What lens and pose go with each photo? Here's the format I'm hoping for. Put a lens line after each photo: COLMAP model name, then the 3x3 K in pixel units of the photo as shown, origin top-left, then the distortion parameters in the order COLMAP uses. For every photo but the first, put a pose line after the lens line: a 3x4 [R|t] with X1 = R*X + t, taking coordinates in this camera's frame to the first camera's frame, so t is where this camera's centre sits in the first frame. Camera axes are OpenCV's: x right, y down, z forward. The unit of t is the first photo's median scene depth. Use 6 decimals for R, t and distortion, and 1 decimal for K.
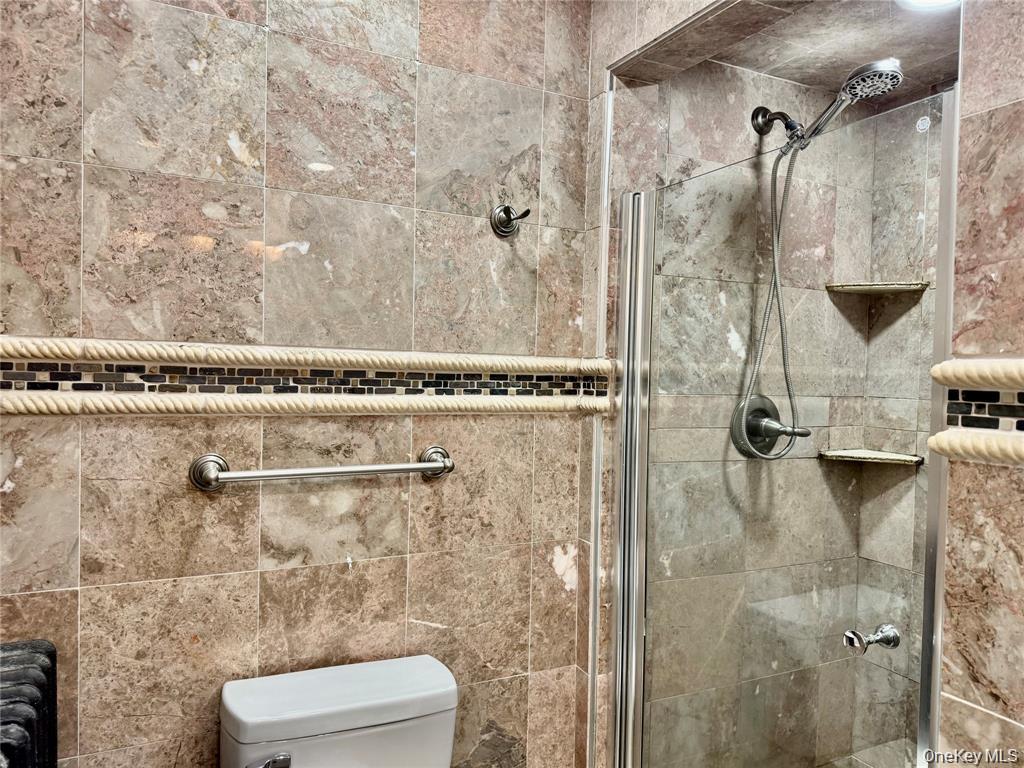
lens RADIAL K [[728.2, 0, 511.6], [0, 728.2, 388.6], [0, 0, 1]] dist [0.009504, -0.009041]
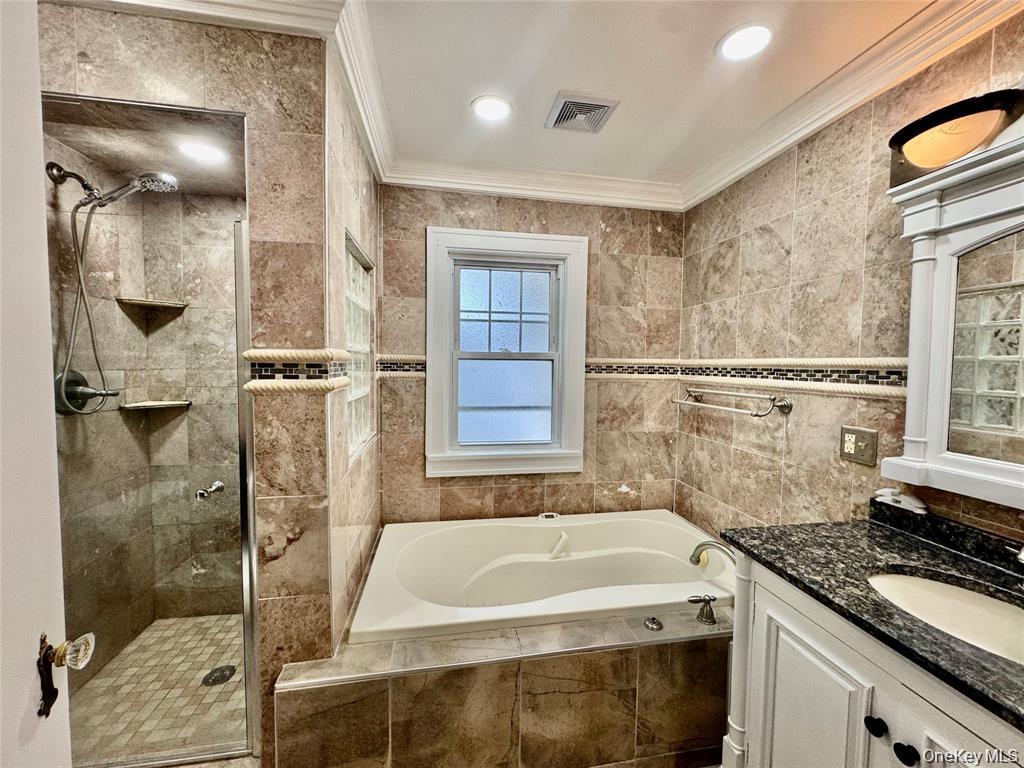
lens RADIAL K [[410.7, 0, 512.3], [0, 410.7, 383.8], [0, 0, 1]] dist [0.001718, 0.000835]
pose [[0.284154, -0.071608, 0.956101, -0.184453], [0.021492, 0.997432, 0.068316, -0.001642], [-0.958538, 0.001137, 0.284963, -0.056138]]
